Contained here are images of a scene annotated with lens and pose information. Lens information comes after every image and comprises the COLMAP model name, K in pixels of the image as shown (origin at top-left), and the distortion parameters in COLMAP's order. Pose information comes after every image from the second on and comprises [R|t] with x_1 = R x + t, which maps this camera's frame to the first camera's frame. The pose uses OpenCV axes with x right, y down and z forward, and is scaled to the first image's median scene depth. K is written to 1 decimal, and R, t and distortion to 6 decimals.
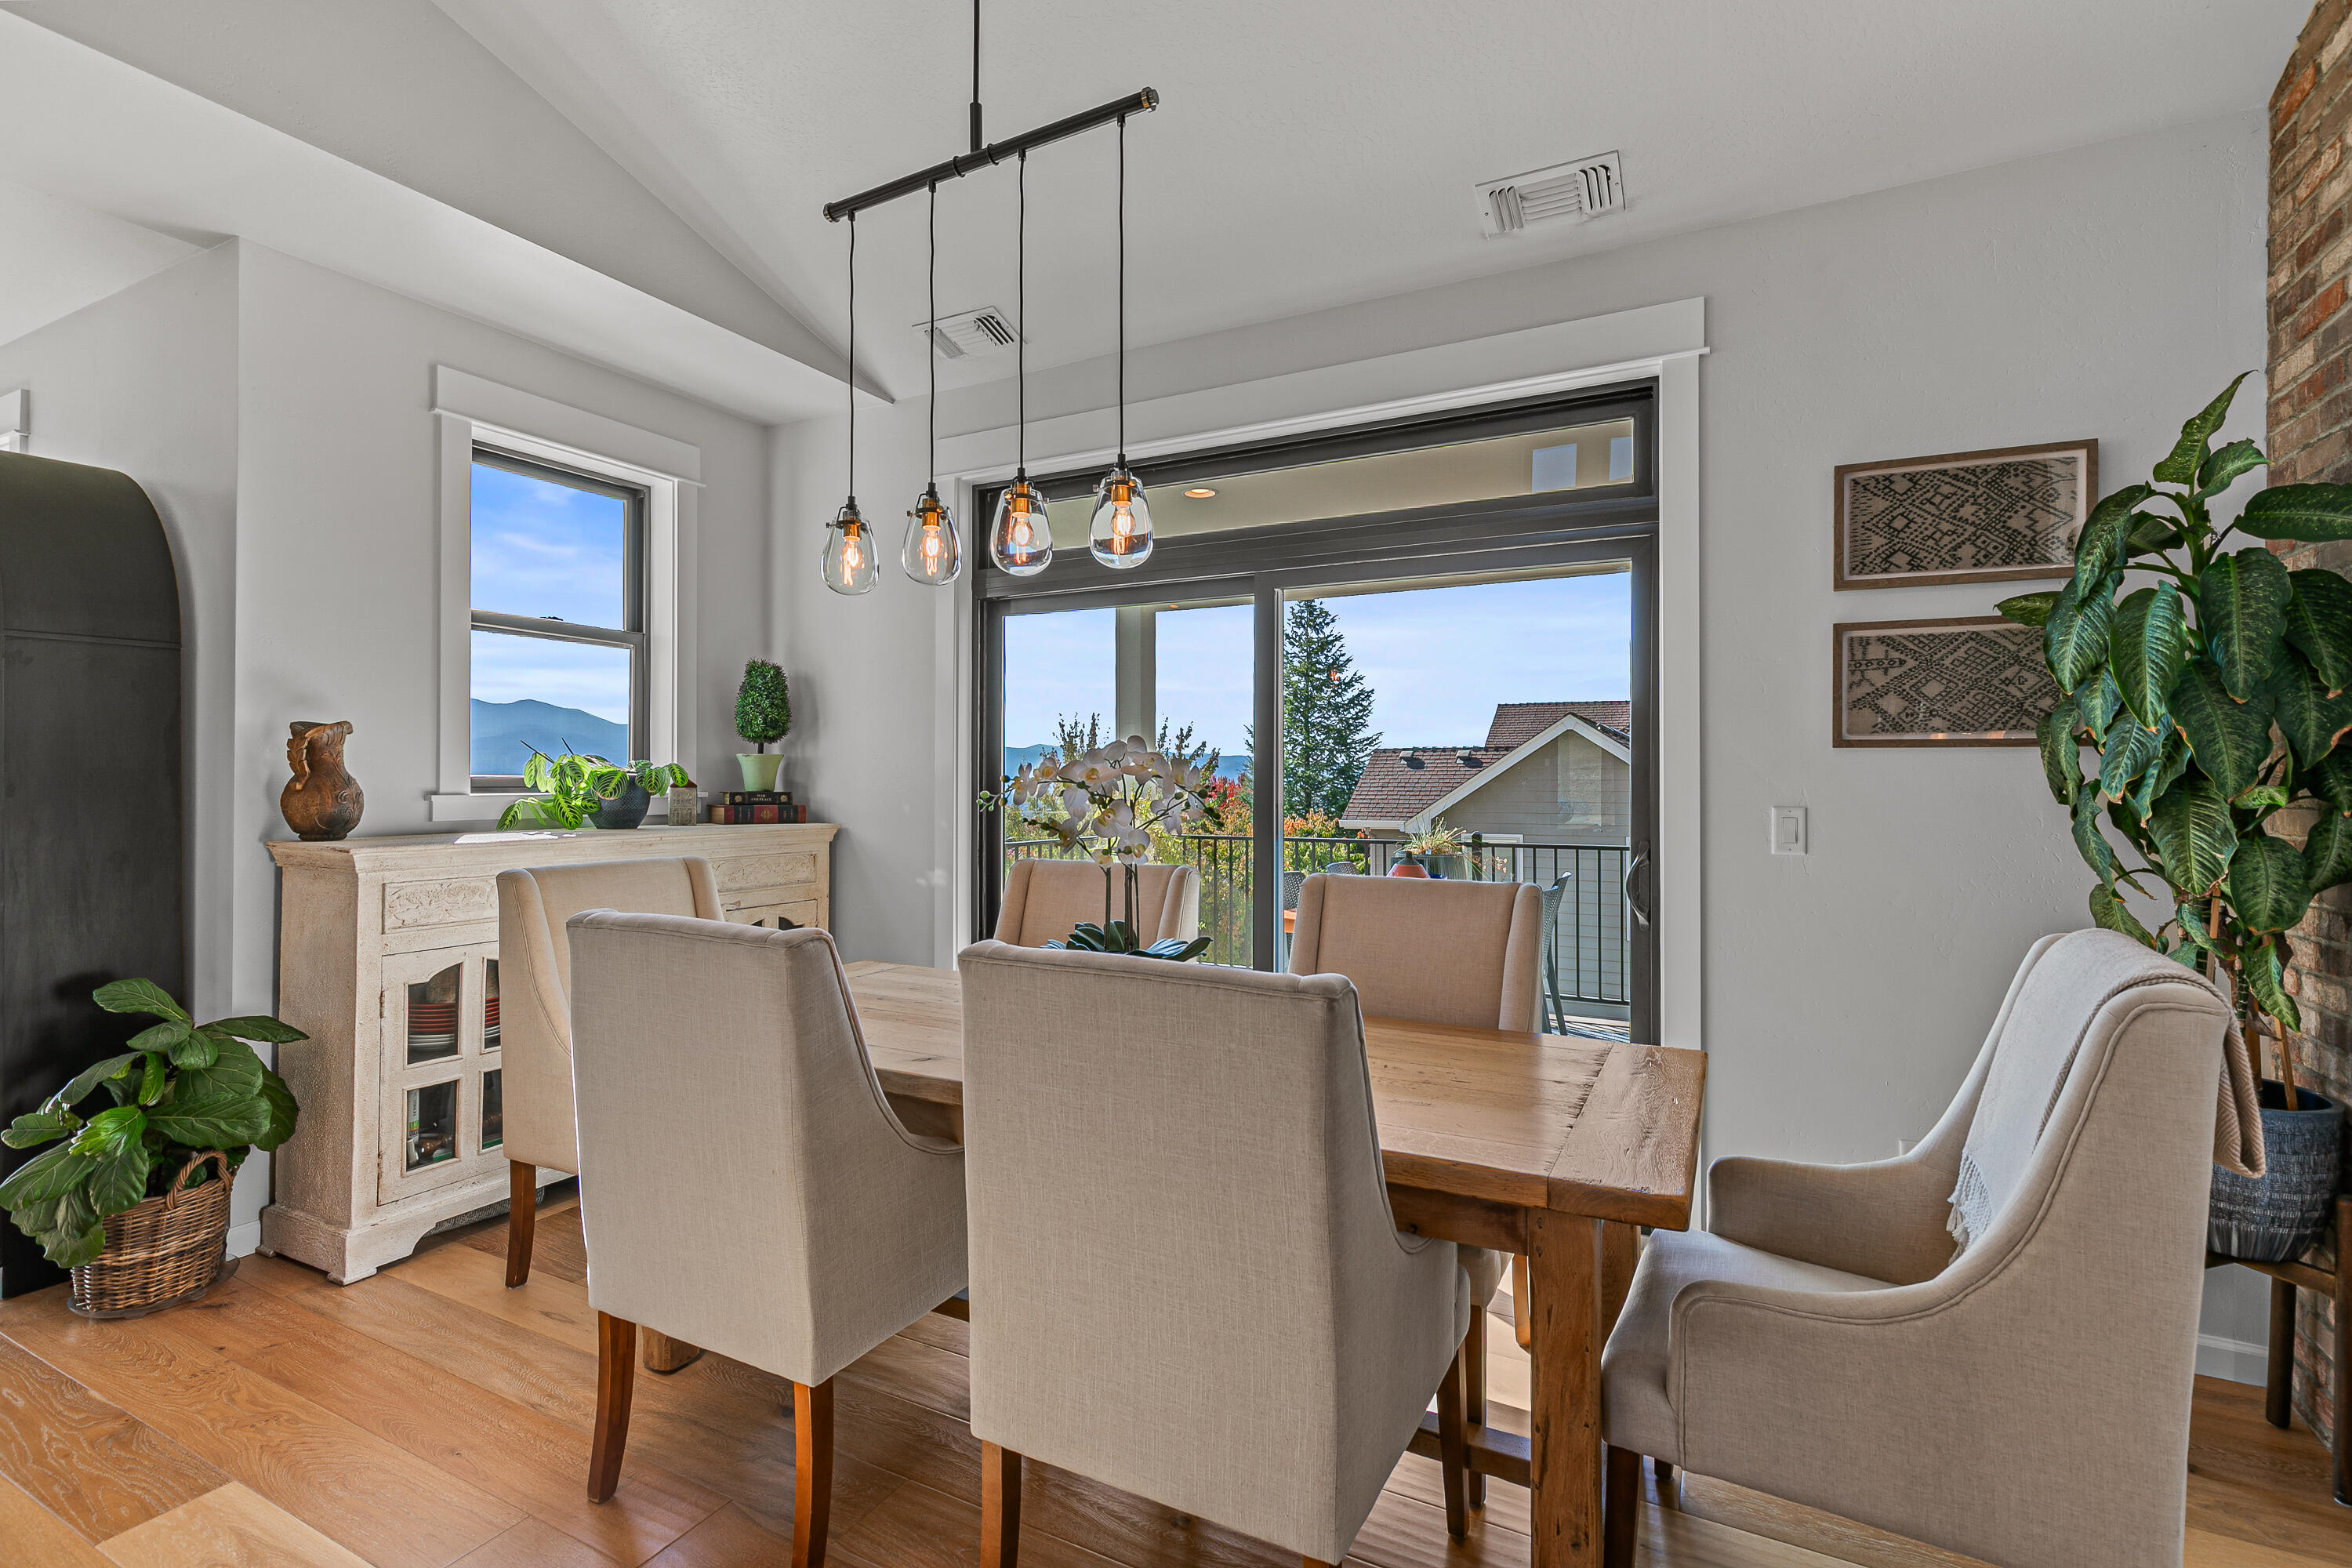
lens RADIAL K [[1076.0, 0, 1207.6], [0, 1076.0, 785.0], [0, 0, 1]] dist [0.011080, -0.003121]
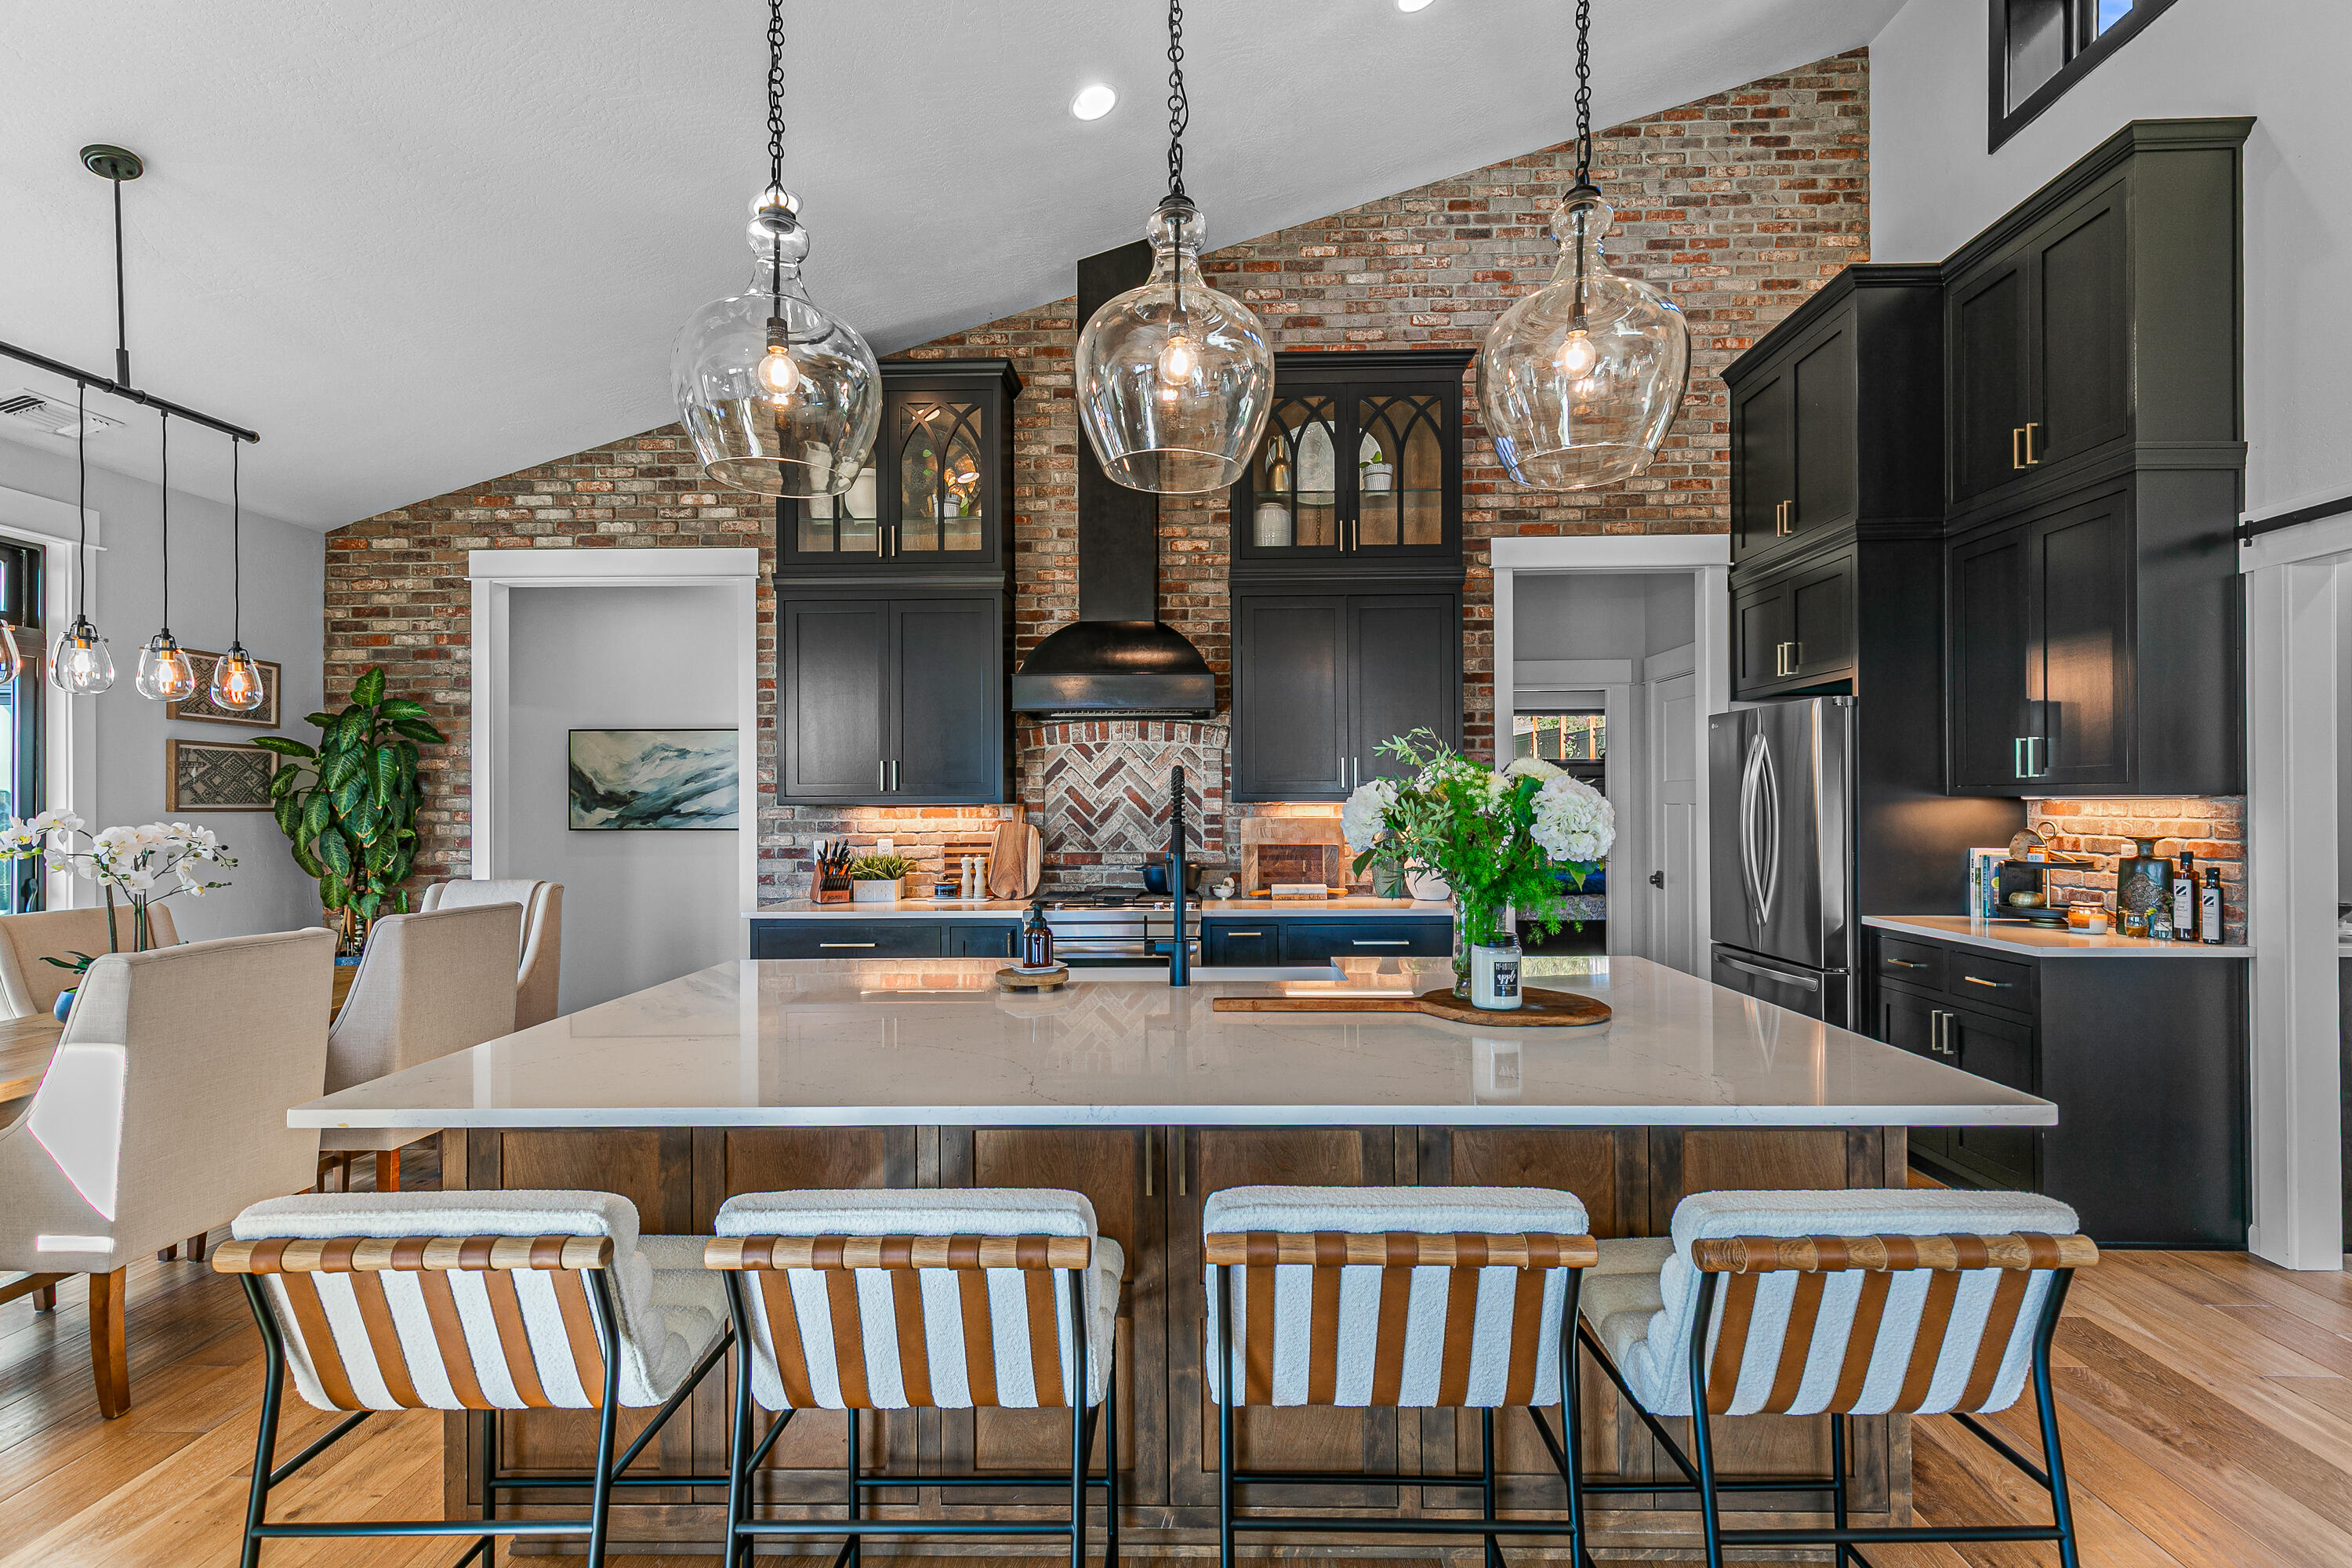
lens RADIAL K [[1076.0, 0, 1181.9], [0, 1076.0, 793.5], [0, 0, 1]] dist [0.011080, -0.003121]
pose [[-0.435734, 0.008307, 0.900037, -1.269611], [0.009830, 0.999942, -0.004470, -0.031972], [-0.900022, 0.006899, -0.435790, 0.249450]]
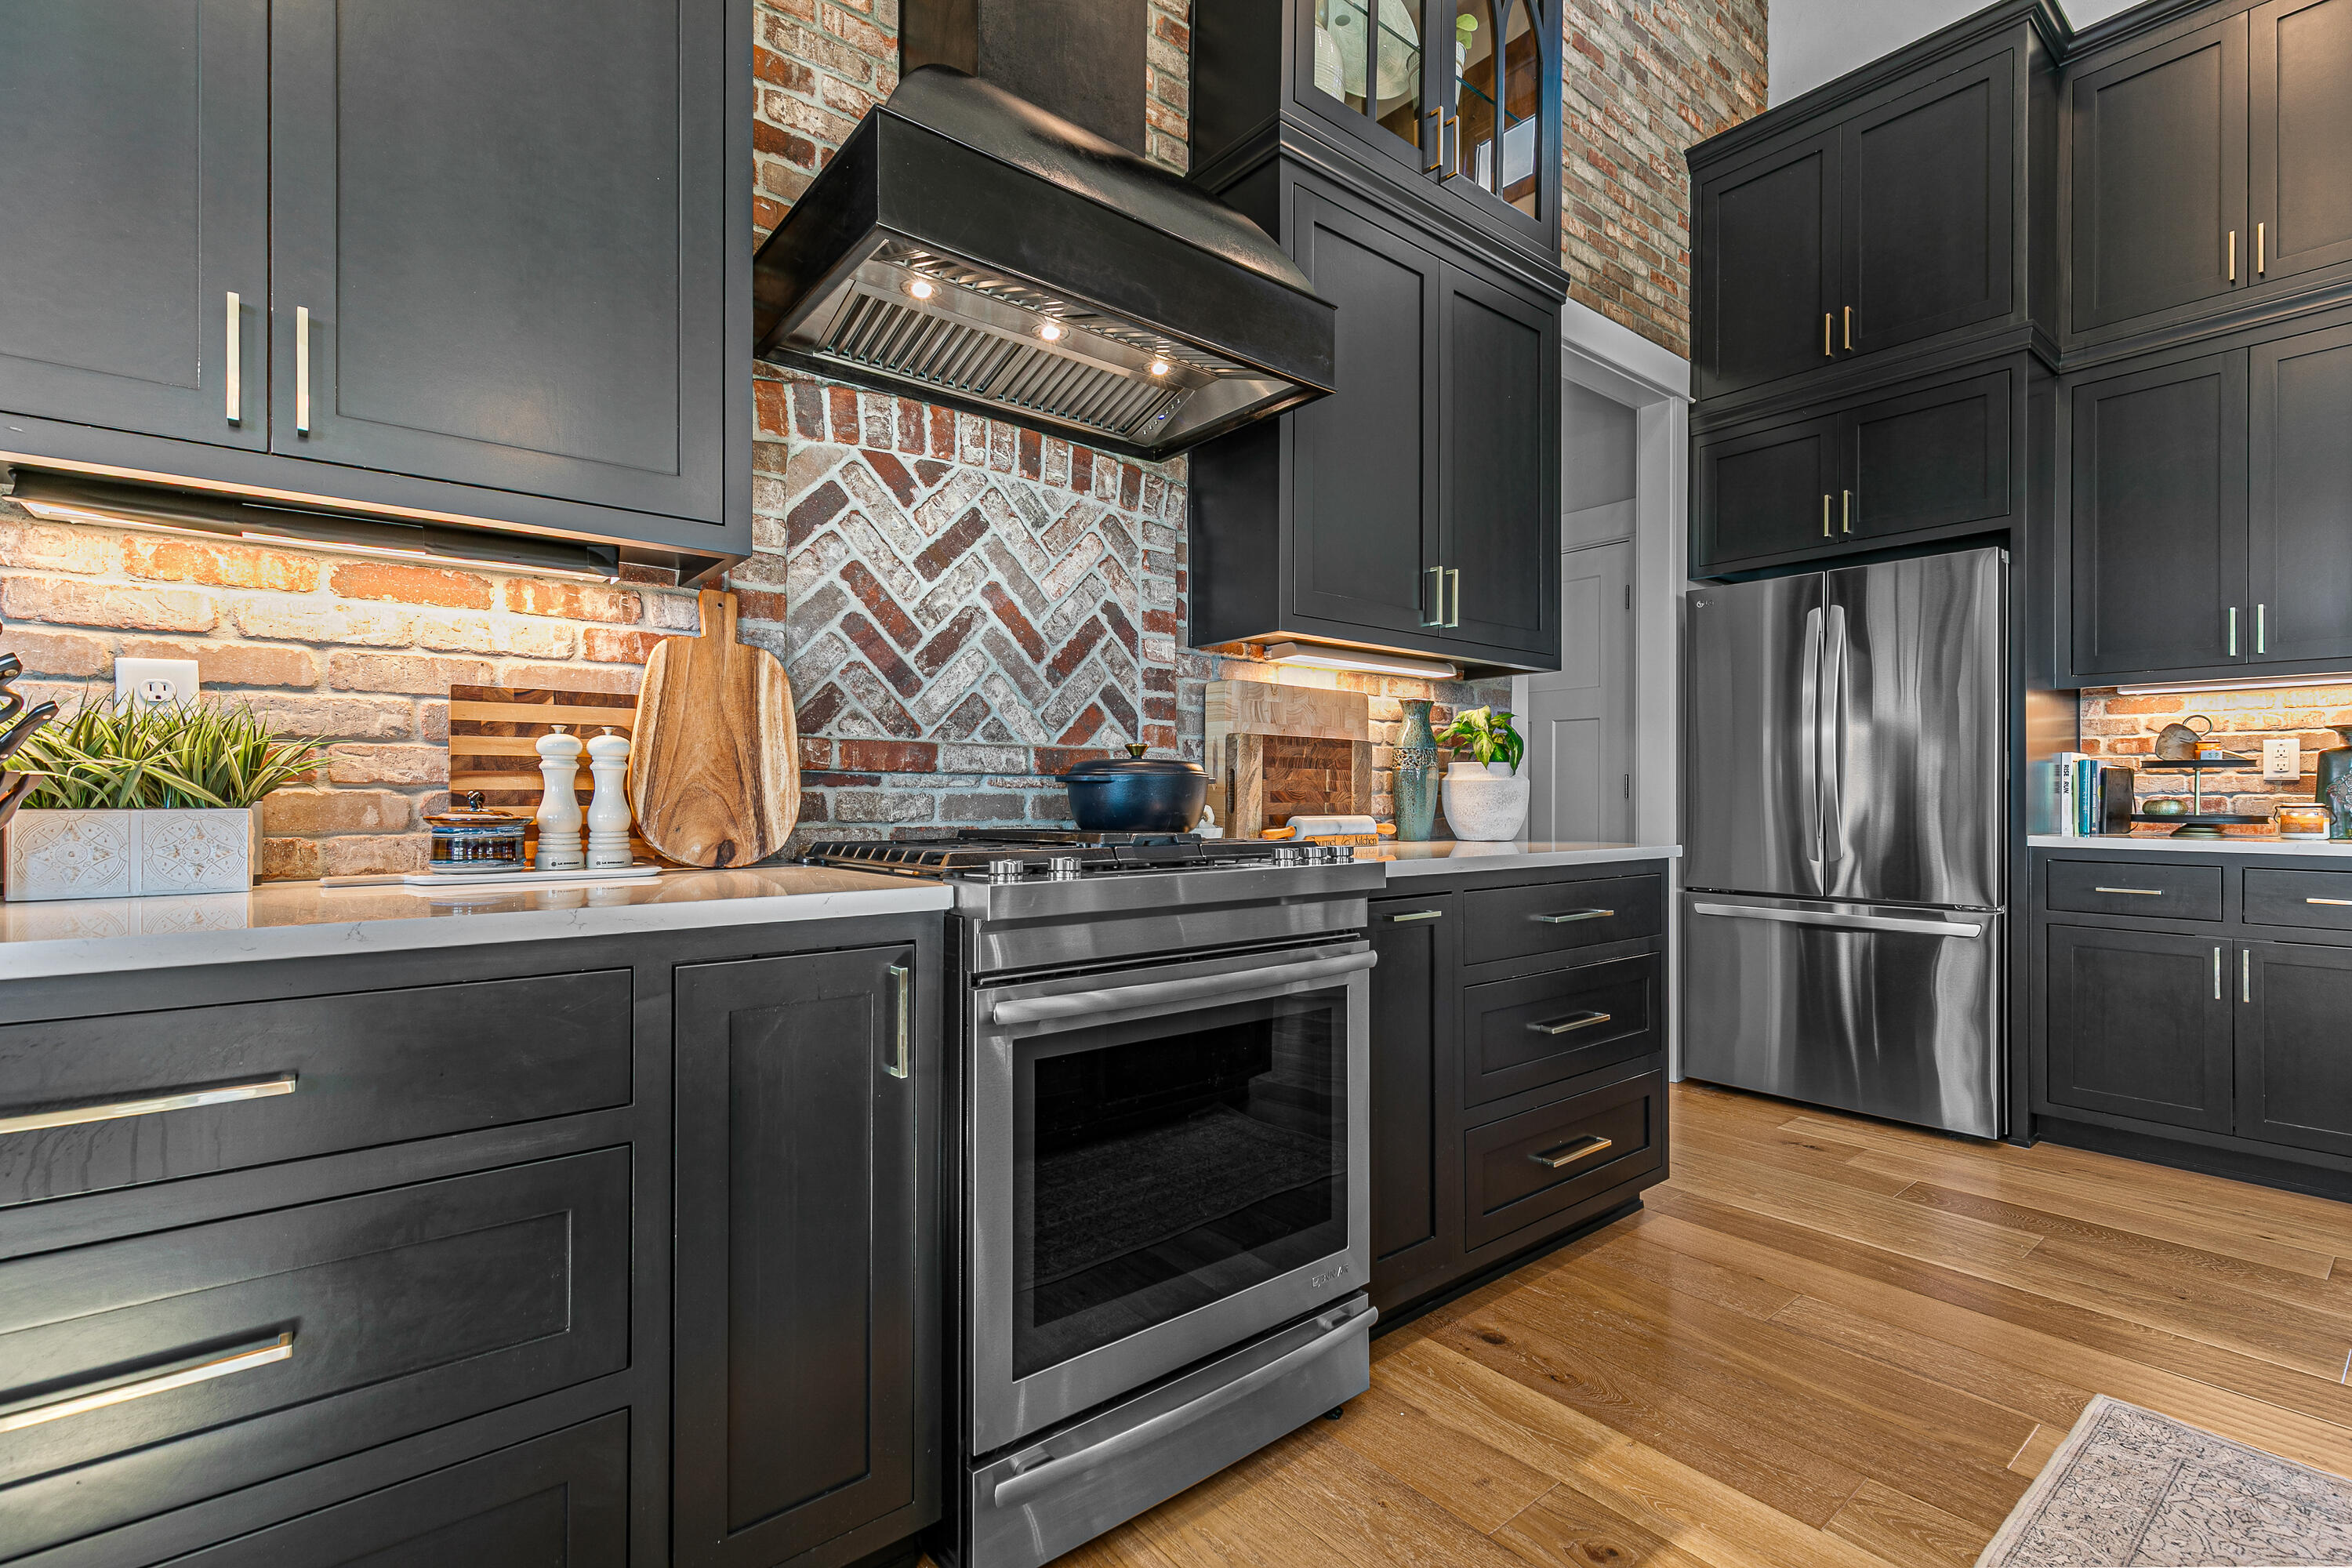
lens RADIAL K [[1076.0, 0, 1194.8], [0, 1076.0, 787.9], [0, 0, 1]] dist [0.011080, -0.003121]
pose [[-0.920045, 0.000535, 0.391811, -0.209745], [-0.000990, 0.999993, -0.003690, 0.071327], [-0.391810, -0.003782, -0.920038, 0.178973]]
